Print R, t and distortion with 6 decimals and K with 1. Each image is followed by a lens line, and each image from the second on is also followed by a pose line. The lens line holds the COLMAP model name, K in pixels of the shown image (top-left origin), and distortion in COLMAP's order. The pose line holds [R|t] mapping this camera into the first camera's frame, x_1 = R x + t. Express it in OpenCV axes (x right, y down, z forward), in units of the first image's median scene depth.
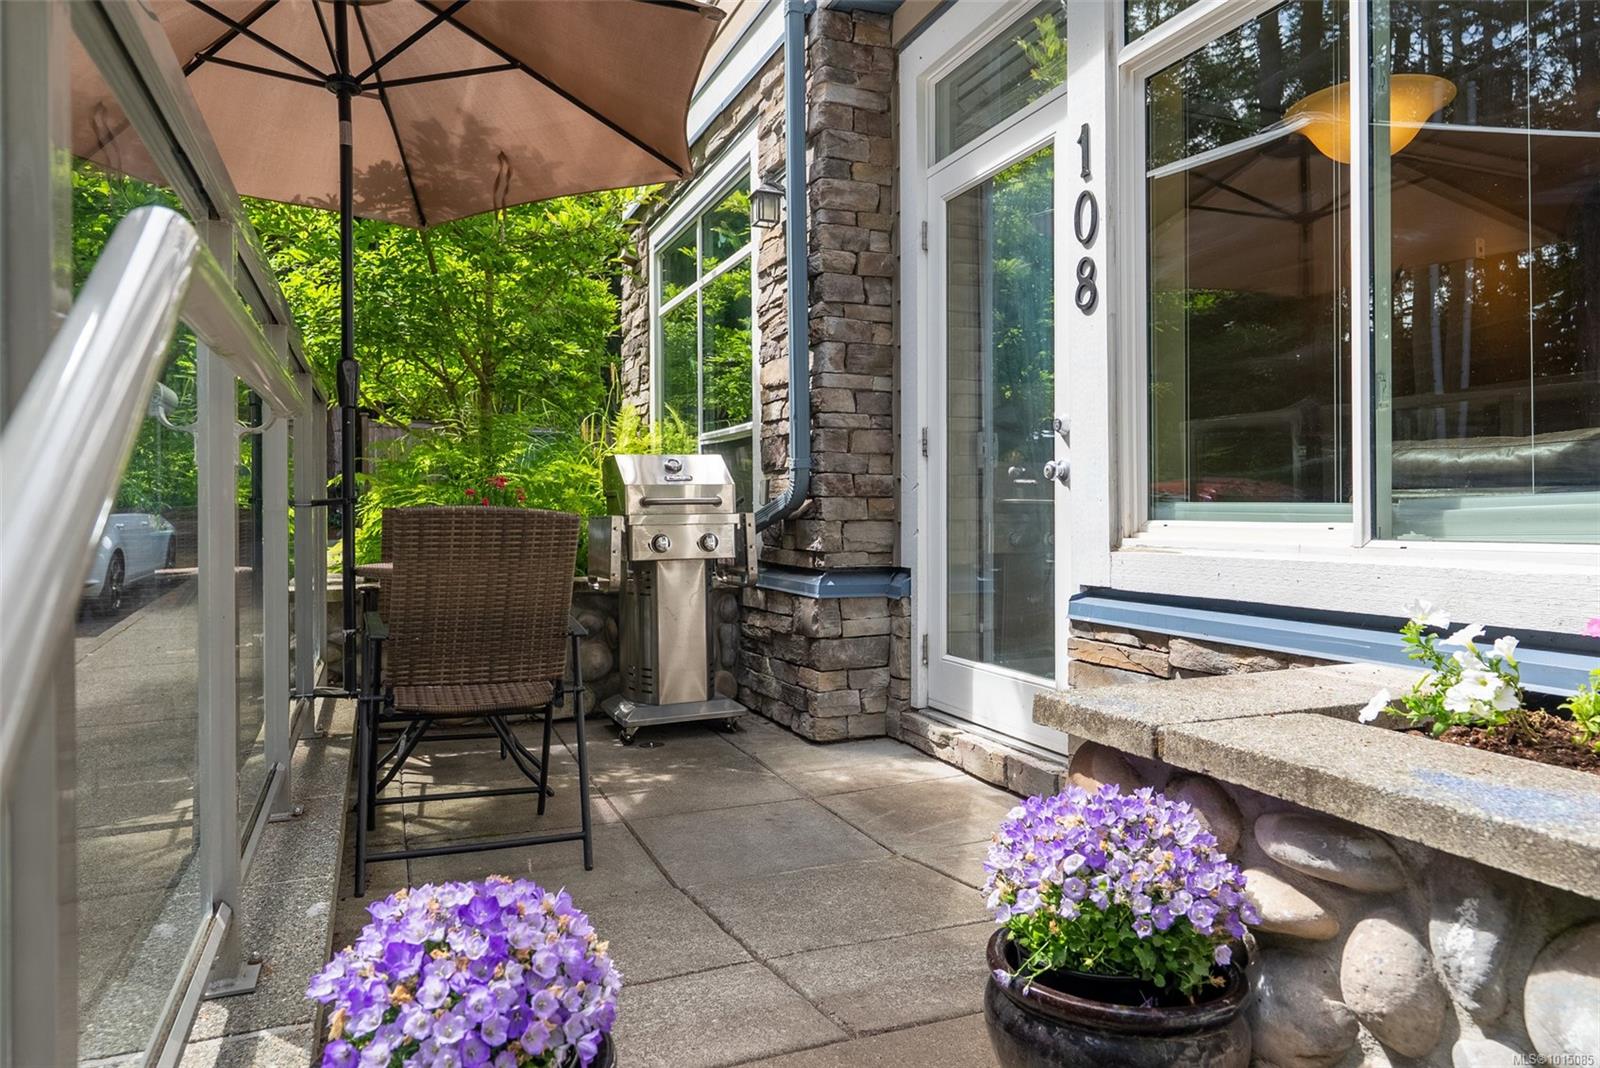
lens RADIAL K [[1025.5, 0, 795.4], [0, 1025.5, 503.5], [0, 0, 1]] dist [-0.003075, -0.001480]
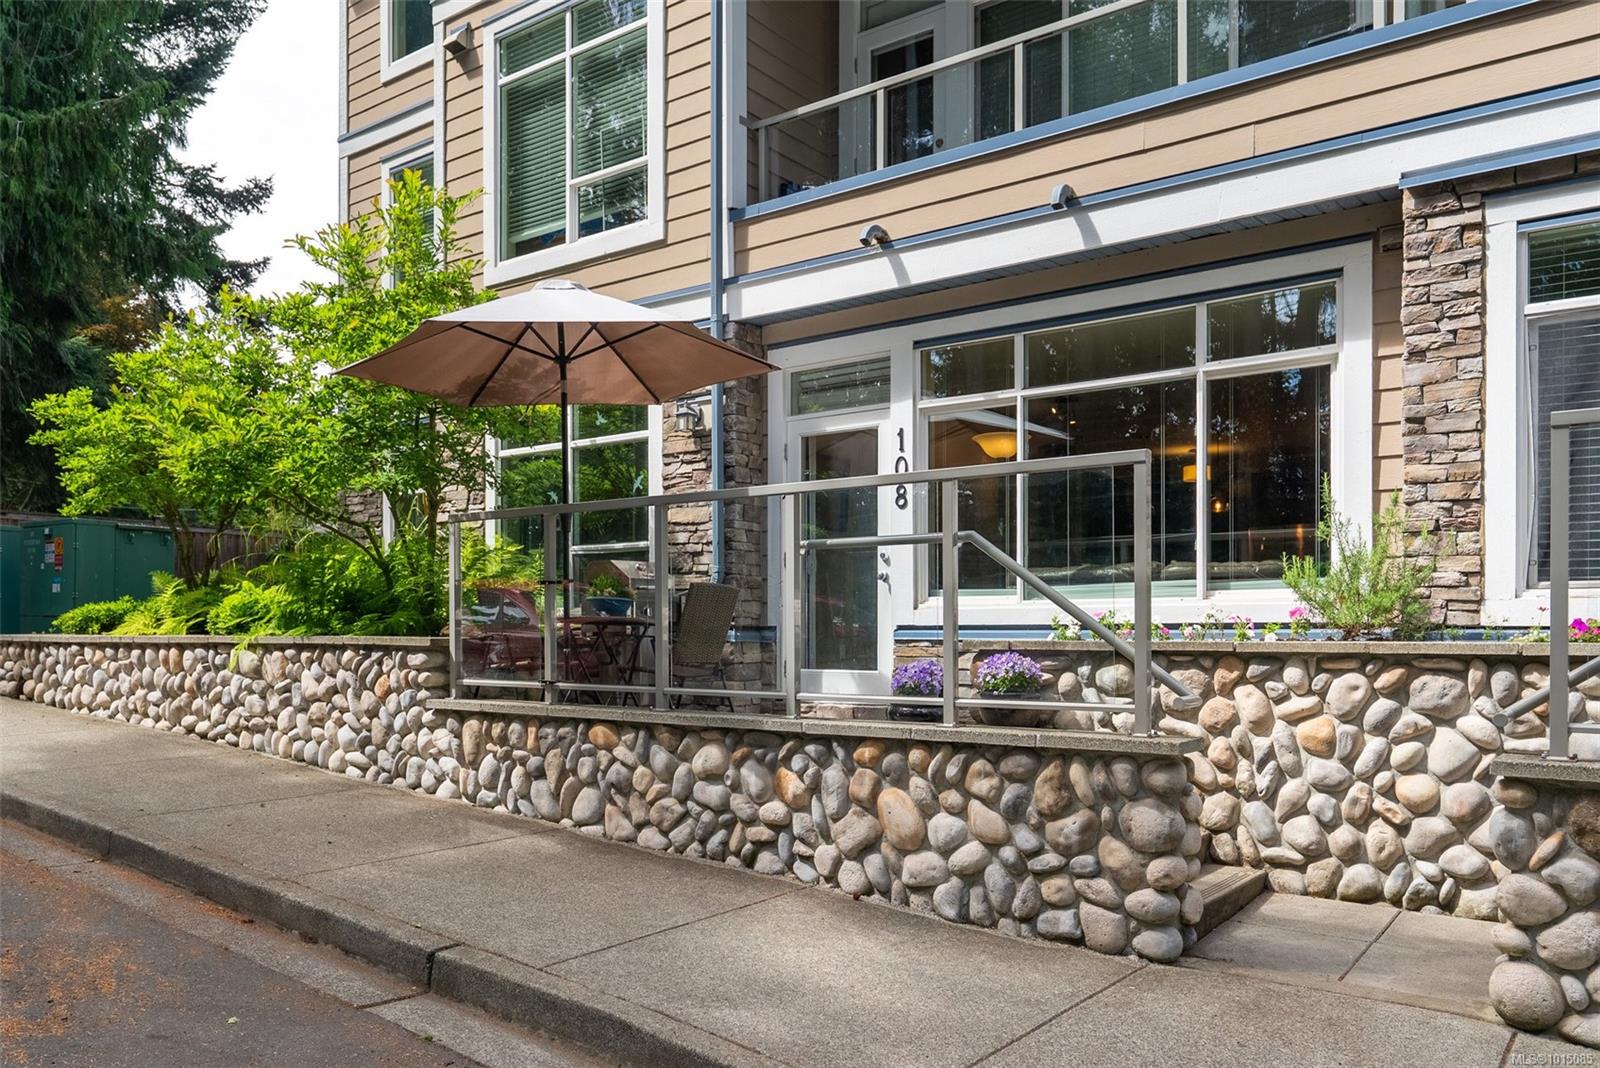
lens RADIAL K [[1187.8, 0, 805.9], [0, 1187.8, 630.5], [0, 0, 1]] dist [0.000524, -0.001007]
pose [[0.855656, 0.002994, 0.517536, -1.067232], [-0.006450, 0.999967, 0.004879, 0.065908], [-0.517505, -0.007513, 0.855647, -0.989694]]
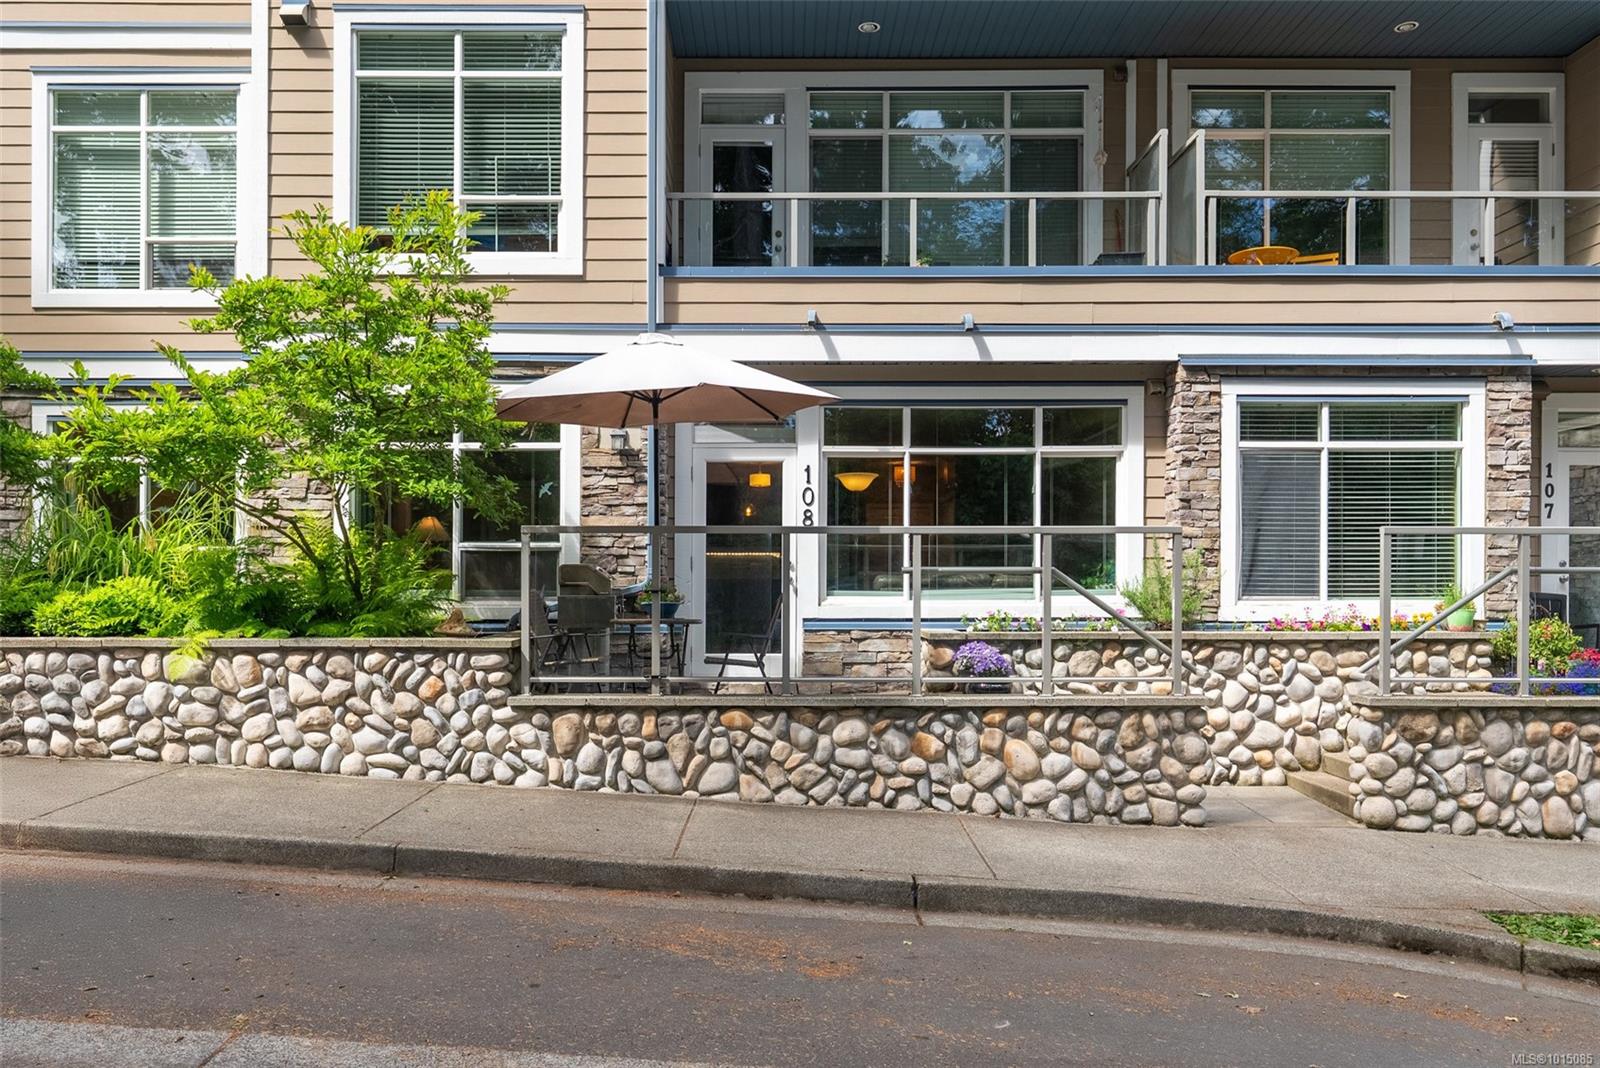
lens RADIAL K [[1156.2, 0, 796.3], [0, 1156.2, 579.0], [0, 0, 1]] dist [0.000491, -0.001531]
pose [[0.373960, 0.006753, 0.927420, -2.356697], [-0.008755, 0.999955, -0.003751, -0.017830], [-0.927403, -0.006717, 0.374002, -0.197728]]
